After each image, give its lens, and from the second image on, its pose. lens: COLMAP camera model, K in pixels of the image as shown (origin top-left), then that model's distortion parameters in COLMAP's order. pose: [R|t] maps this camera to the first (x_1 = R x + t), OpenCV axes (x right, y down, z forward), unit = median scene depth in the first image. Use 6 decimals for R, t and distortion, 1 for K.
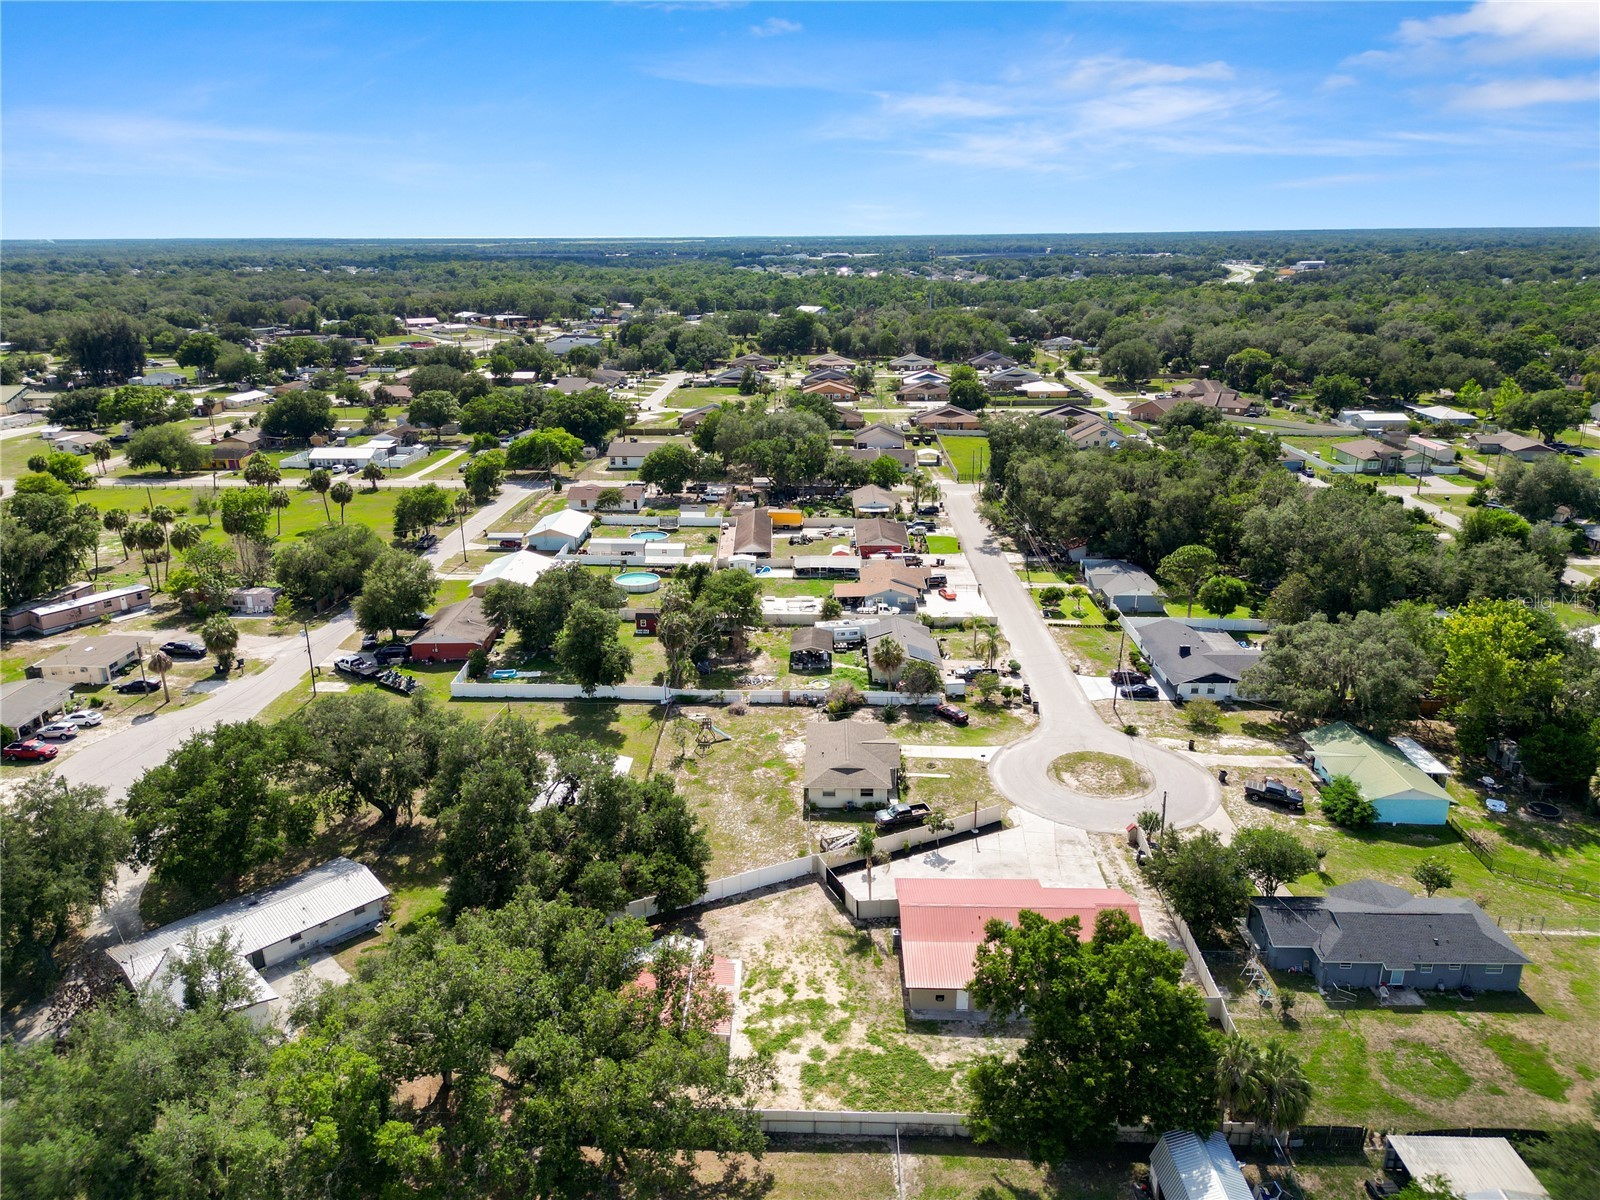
lens RADIAL K [[1132.3, 0, 800.0], [0, 1132.3, 600.0], [0, 0, 1]] dist [0.056982, -0.057778]
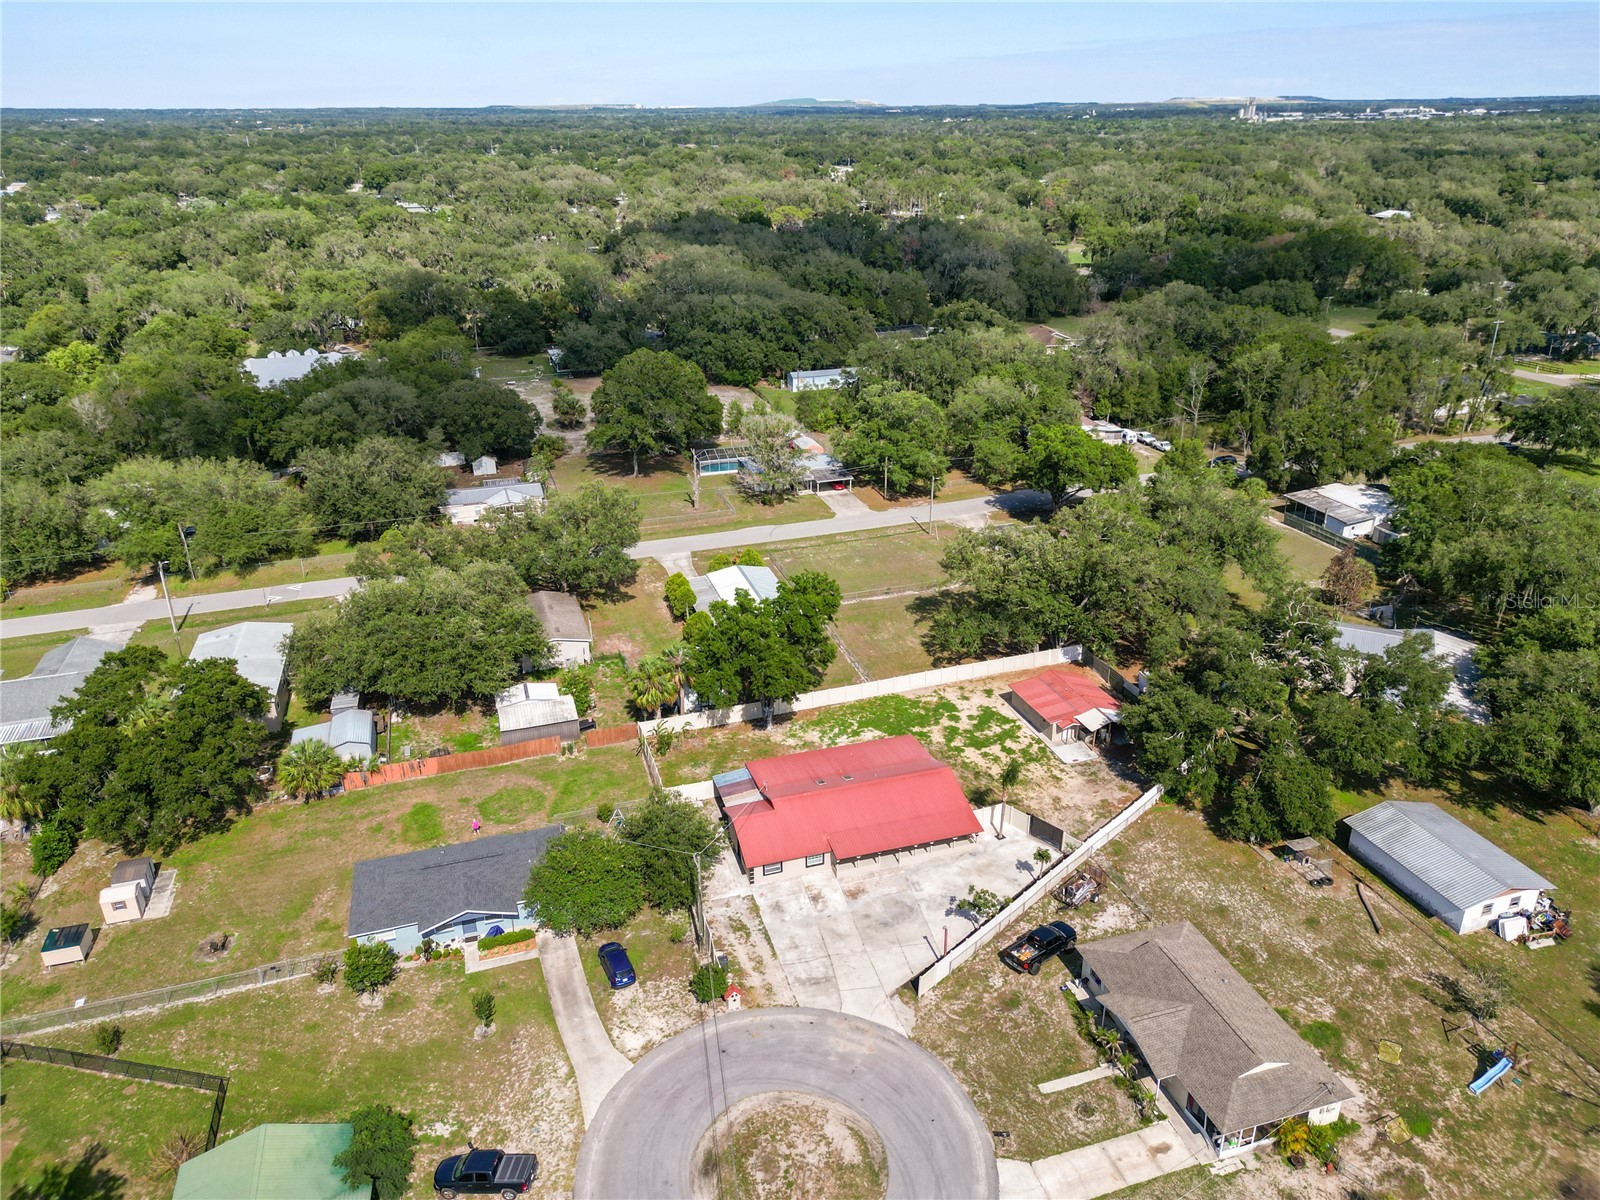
lens RADIAL K [[1132.3, 0, 800.0], [0, 1132.3, 600.0], [0, 0, 1]] dist [0.056982, -0.057778]
pose [[-0.947394, 0.145025, -0.285329, 0.523841], [-0.082521, 0.750647, 0.655530, -0.551803], [0.309250, 0.644590, -0.699191, 1.685976]]
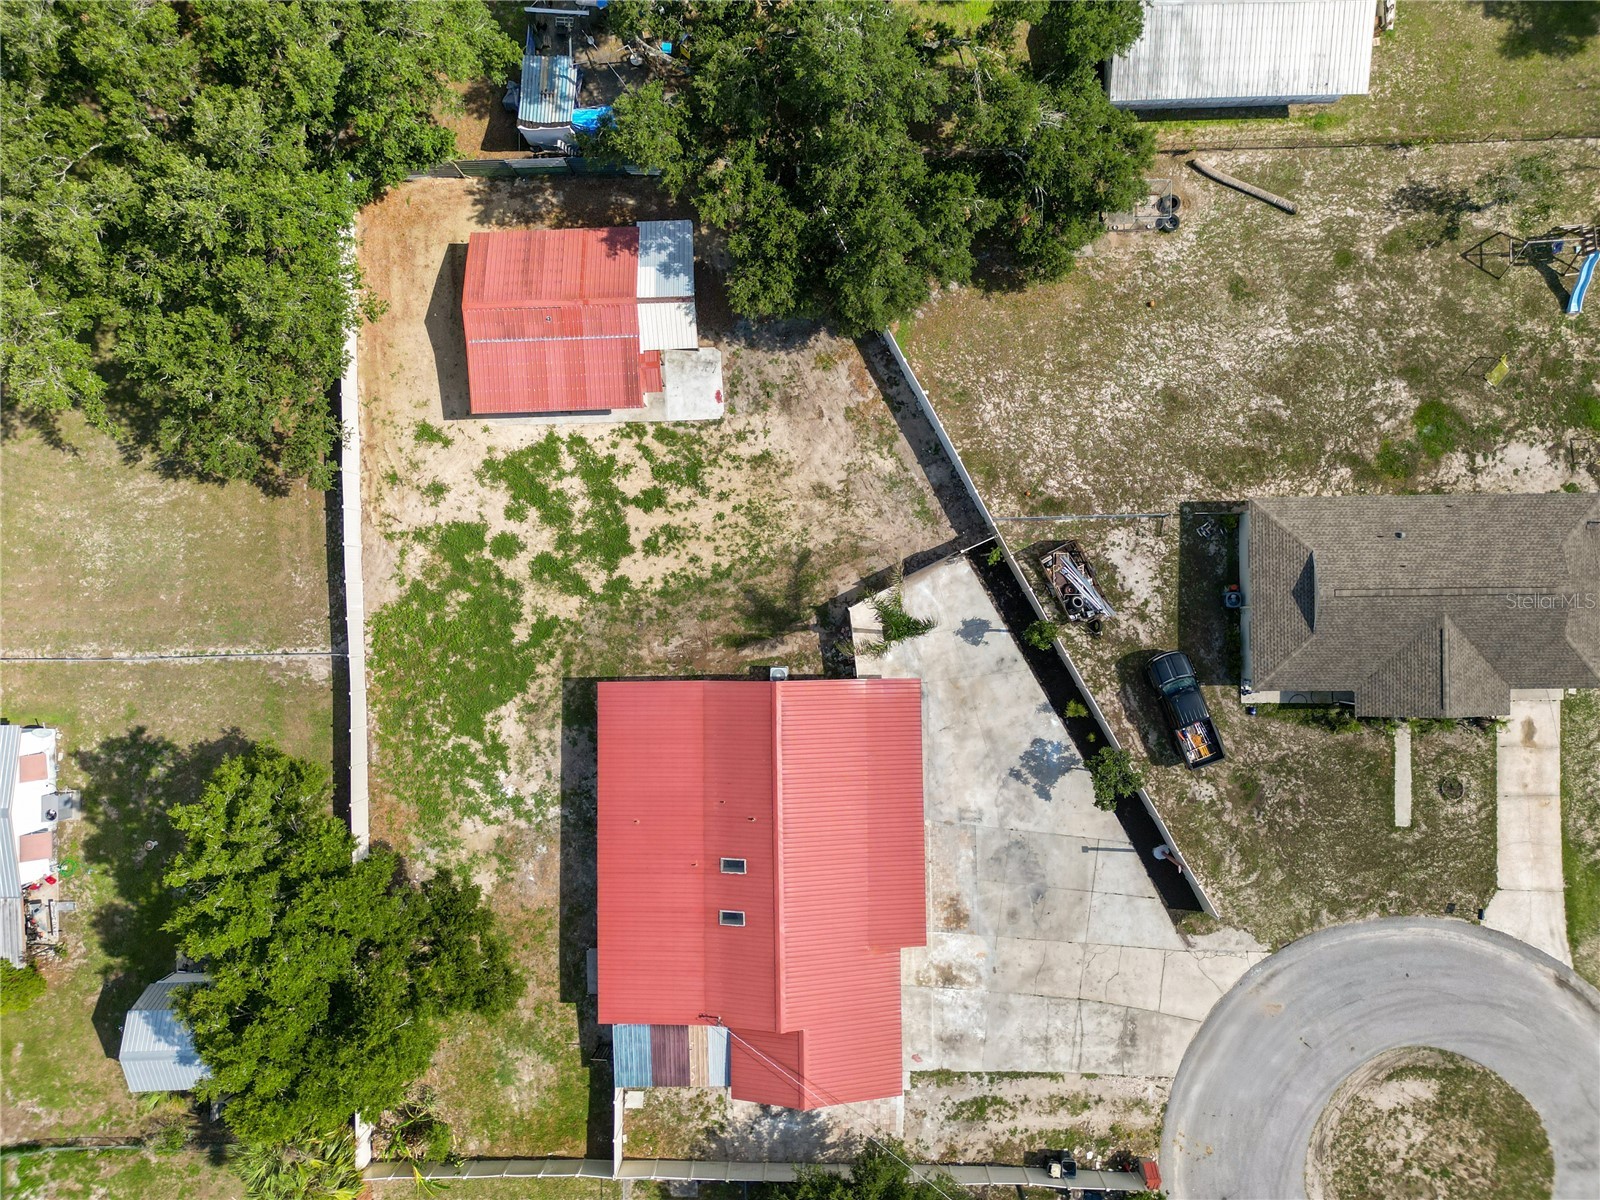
lens RADIAL K [[1132.3, 0, 800.0], [0, 1132.3, 600.0], [0, 0, 1]] dist [0.056982, -0.057778]
pose [[0.033593, 0.999420, -0.005565, 0.053558], [-0.295938, 0.015265, 0.955085, -0.289007], [0.954616, -0.030437, 0.296279, 0.899295]]
